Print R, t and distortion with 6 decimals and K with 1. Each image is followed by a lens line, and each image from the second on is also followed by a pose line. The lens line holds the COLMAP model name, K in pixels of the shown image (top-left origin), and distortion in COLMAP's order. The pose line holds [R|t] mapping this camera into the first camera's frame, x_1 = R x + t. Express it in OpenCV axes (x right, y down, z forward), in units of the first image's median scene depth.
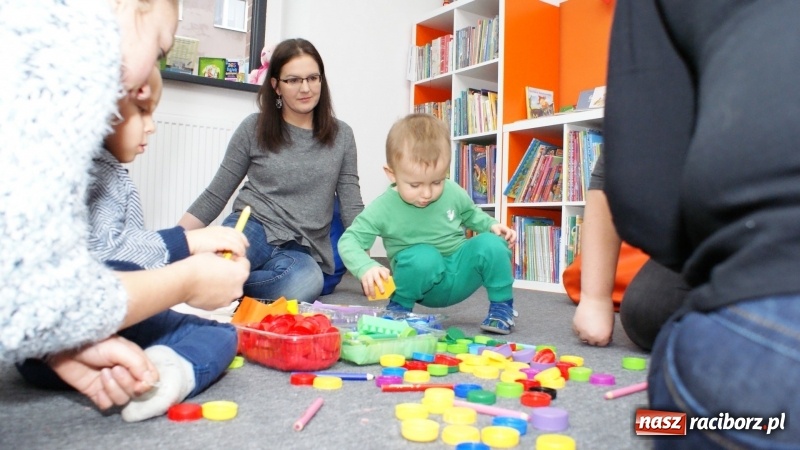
lens RADIAL K [[671.5, 0, 405.8], [0, 671.5, 224.0], [0, 0, 1]] dist [-0.184231, 0.293319]
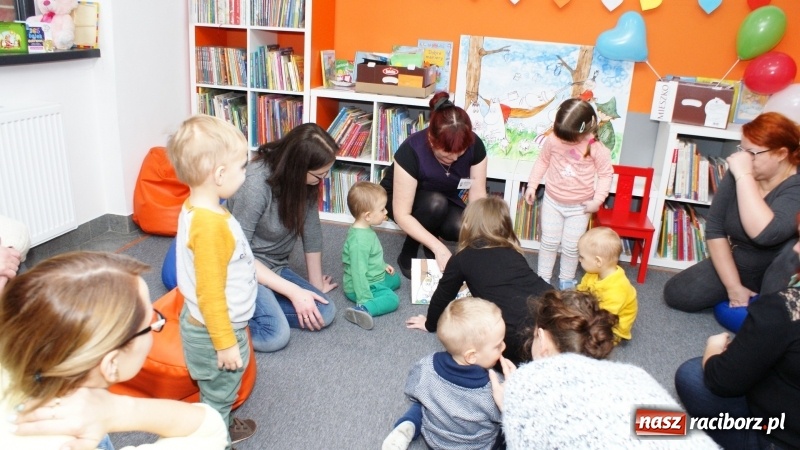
lens RADIAL K [[671.5, 0, 405.8], [0, 671.5, 224.0], [0, 0, 1]] dist [-0.184231, 0.293319]
pose [[0.746936, -0.200597, 0.633914, -0.497042], [-0.053776, 0.932055, 0.358305, -0.339420], [-0.662718, -0.301720, 0.685398, 0.003823]]
